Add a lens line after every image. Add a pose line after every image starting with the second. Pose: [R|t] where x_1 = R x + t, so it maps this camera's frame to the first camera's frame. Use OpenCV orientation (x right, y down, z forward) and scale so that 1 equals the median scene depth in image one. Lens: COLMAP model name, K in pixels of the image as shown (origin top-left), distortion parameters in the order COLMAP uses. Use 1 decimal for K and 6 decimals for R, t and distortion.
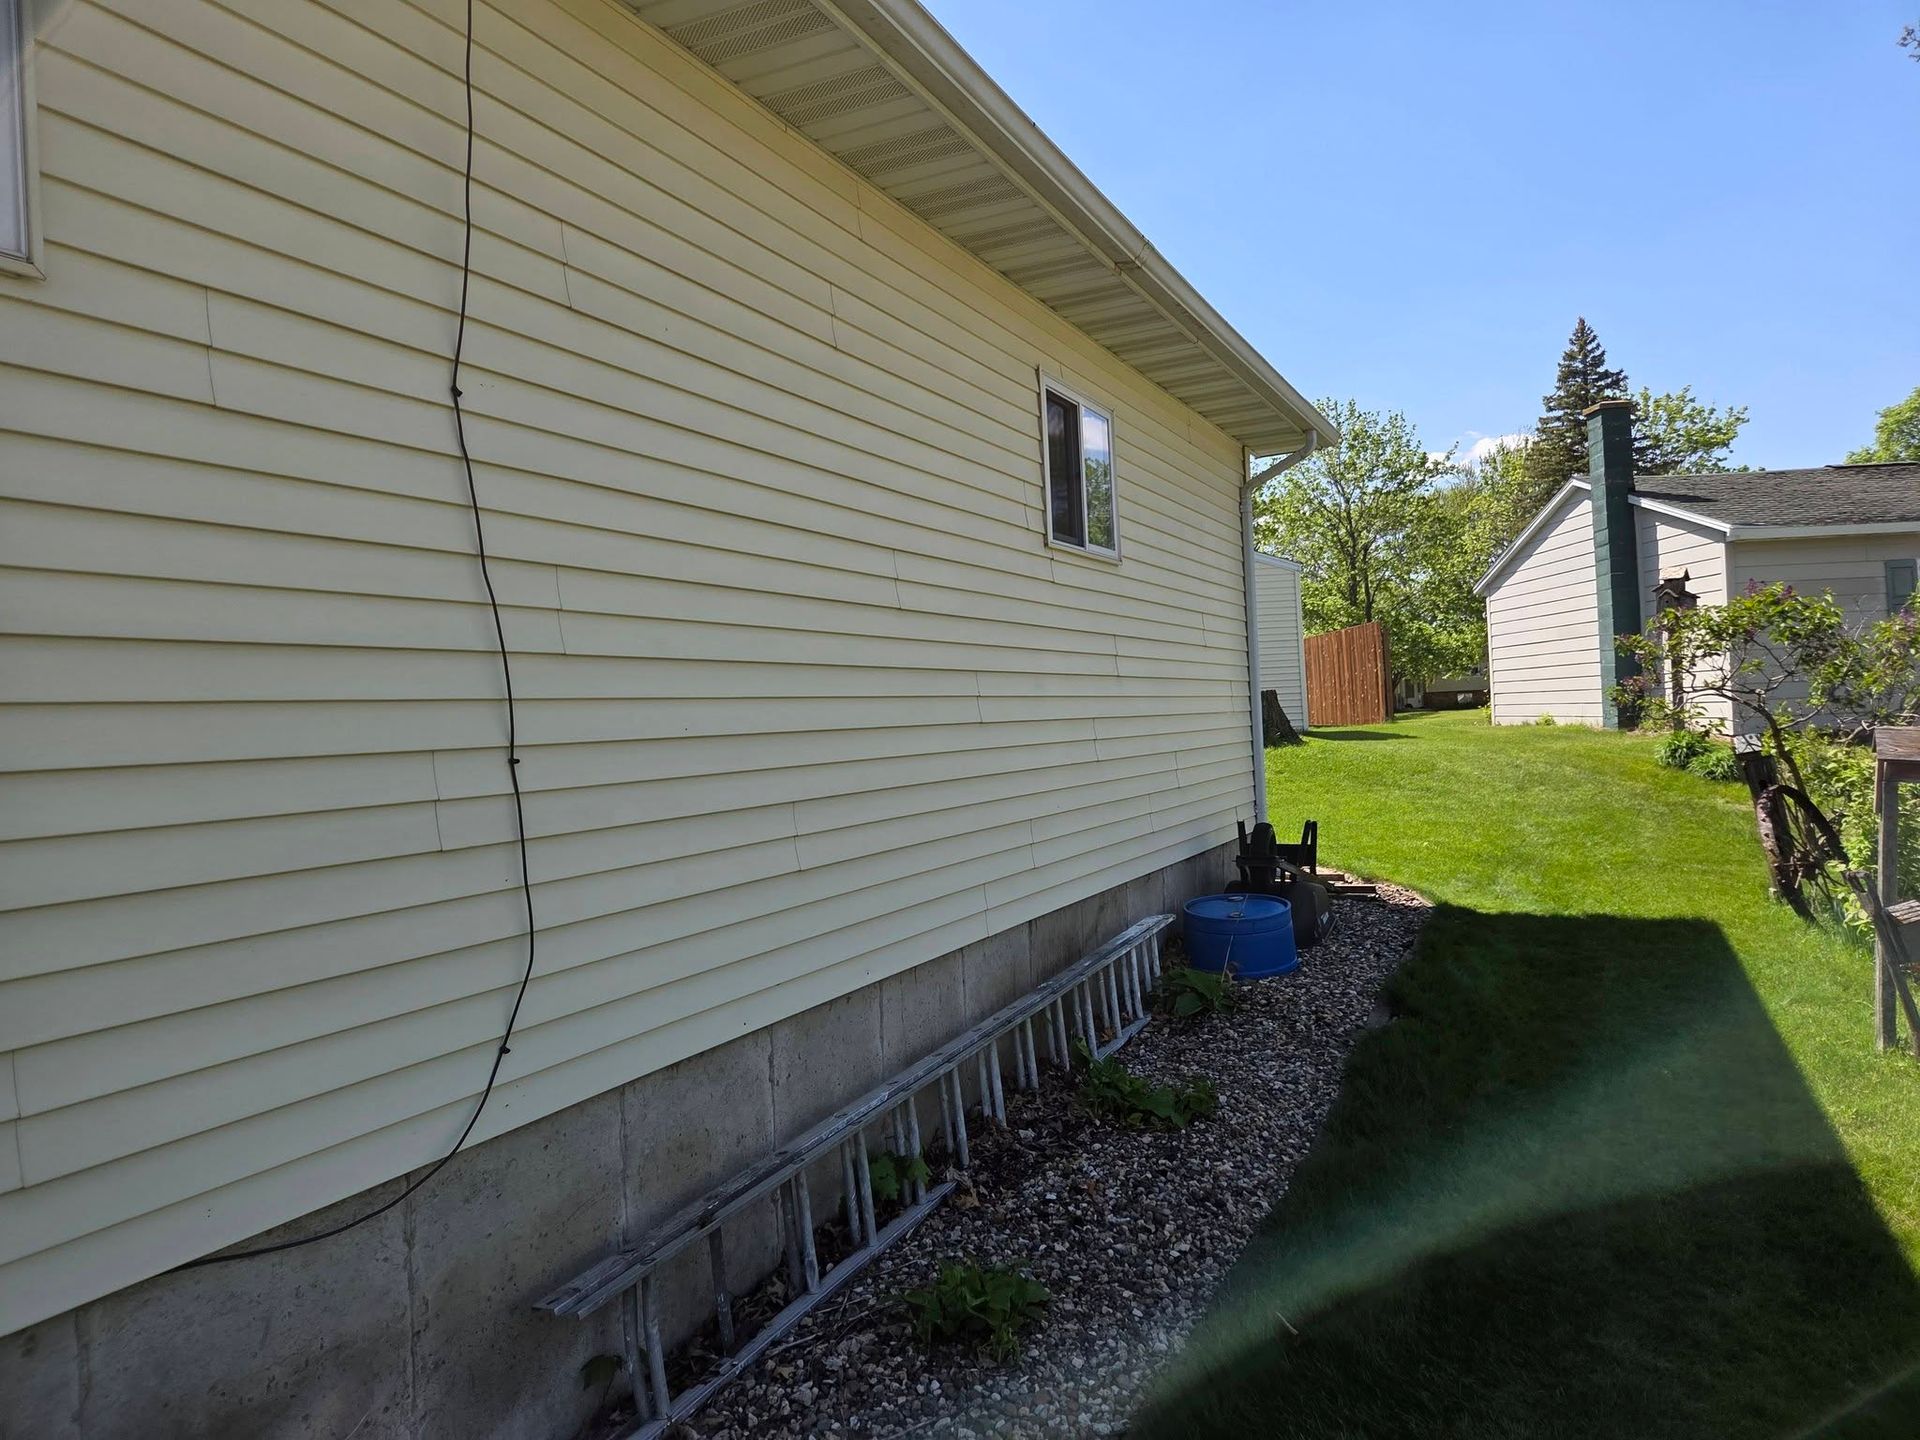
lens RADIAL K [[1279.4, 0, 960.0], [0, 1279.4, 720.0], [0, 0, 1]] dist [0.066986, -0.051223]
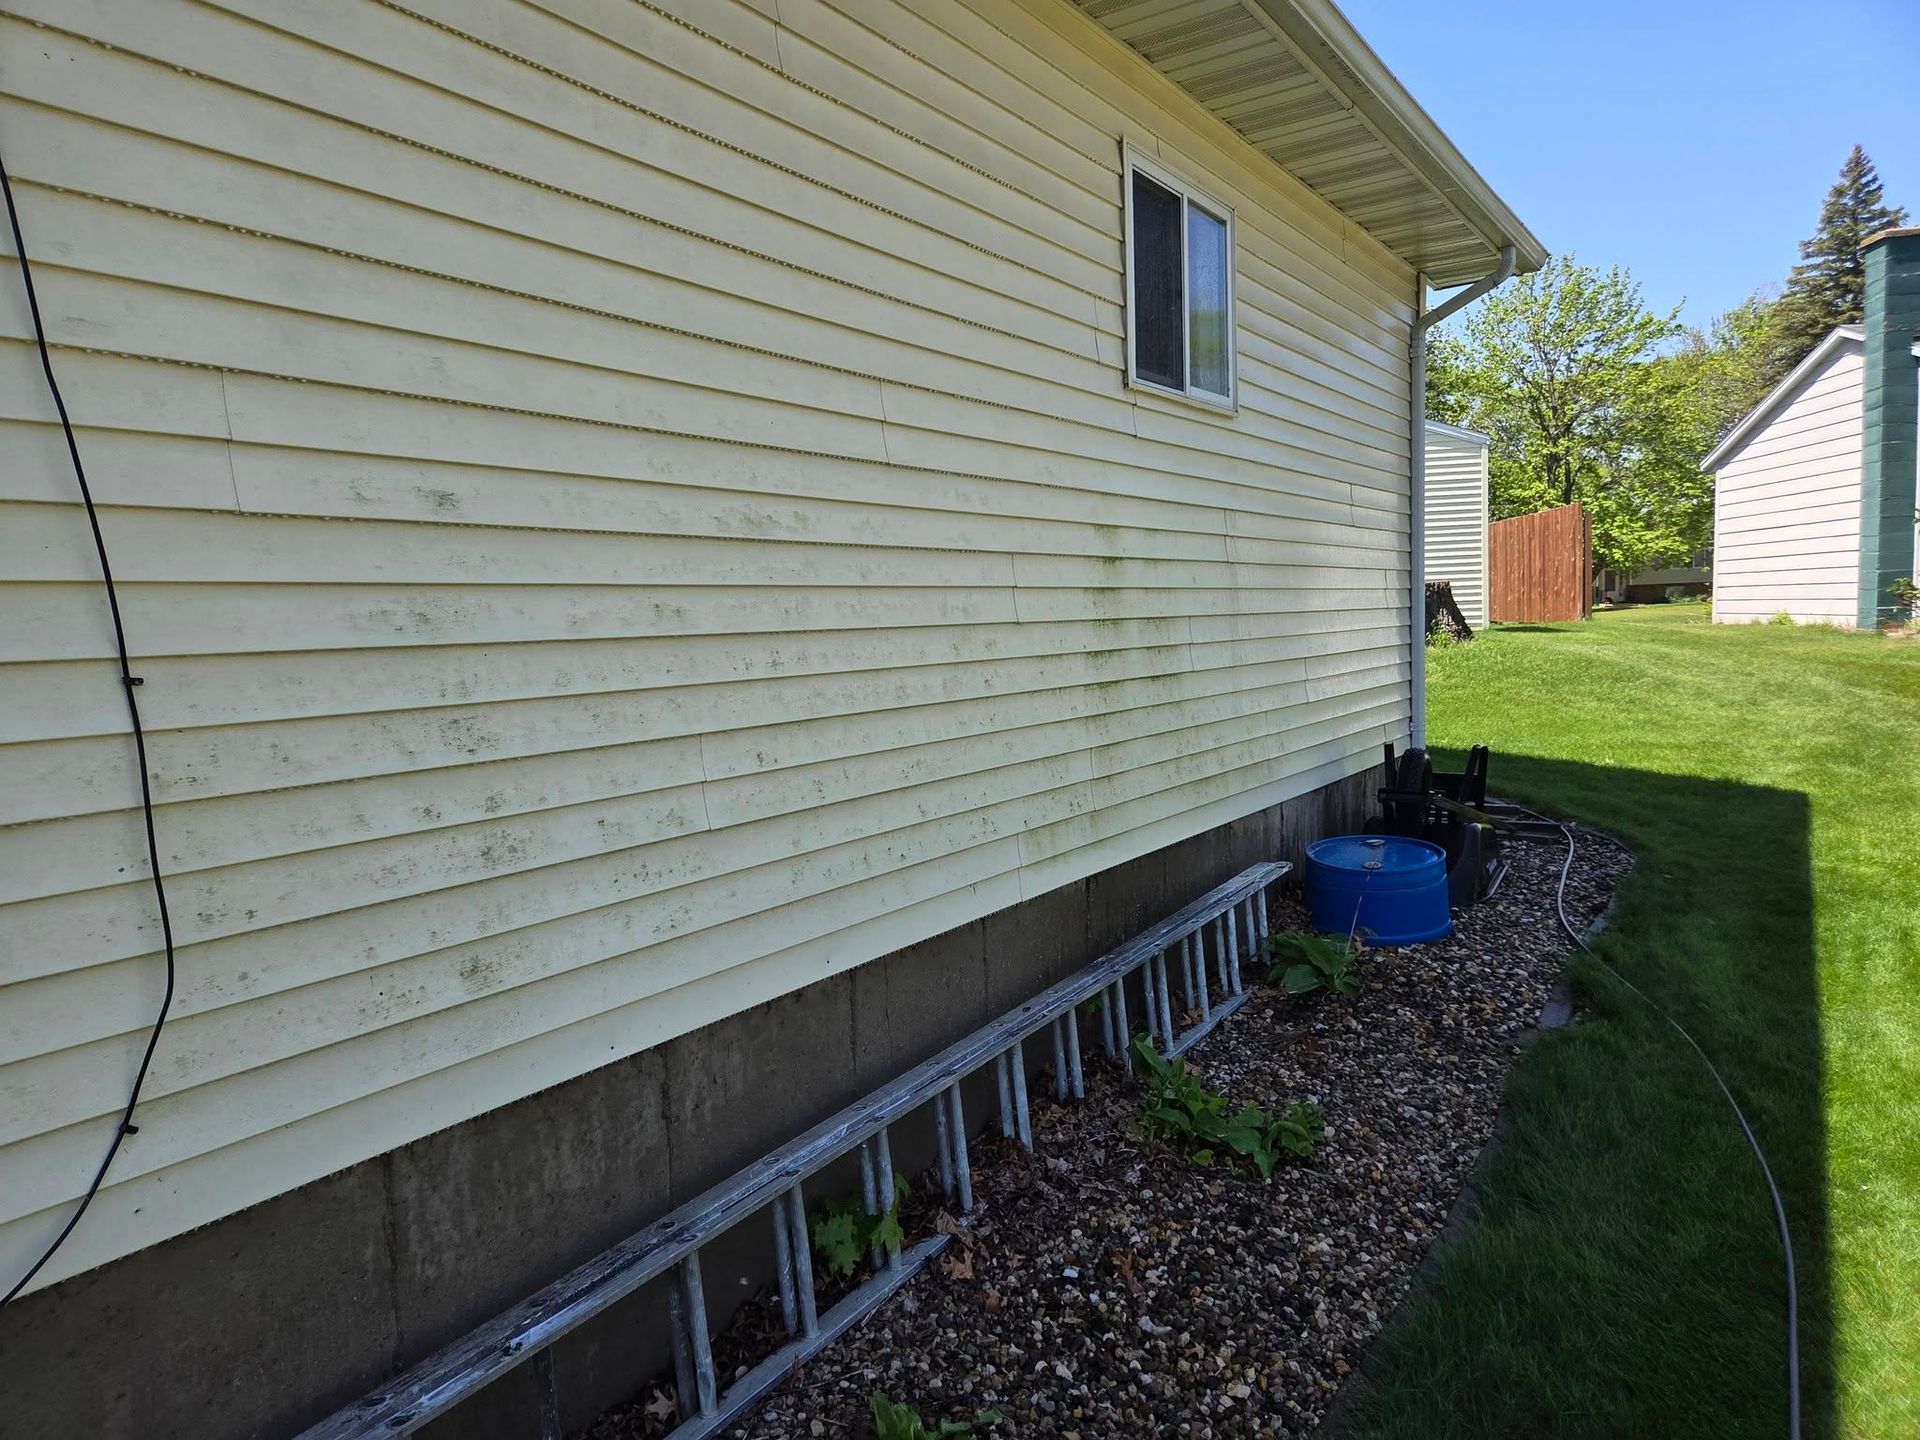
lens RADIAL K [[1220.9, 0, 960.0], [0, 1220.9, 720.0], [0, 0, 1]] dist [0.052309, -0.015700]
pose [[0.989743, 0.026256, -0.140424, 0.077932], [-0.013194, 0.995564, 0.093154, -0.006491], [0.142247, -0.090346, 0.985699, 0.259228]]
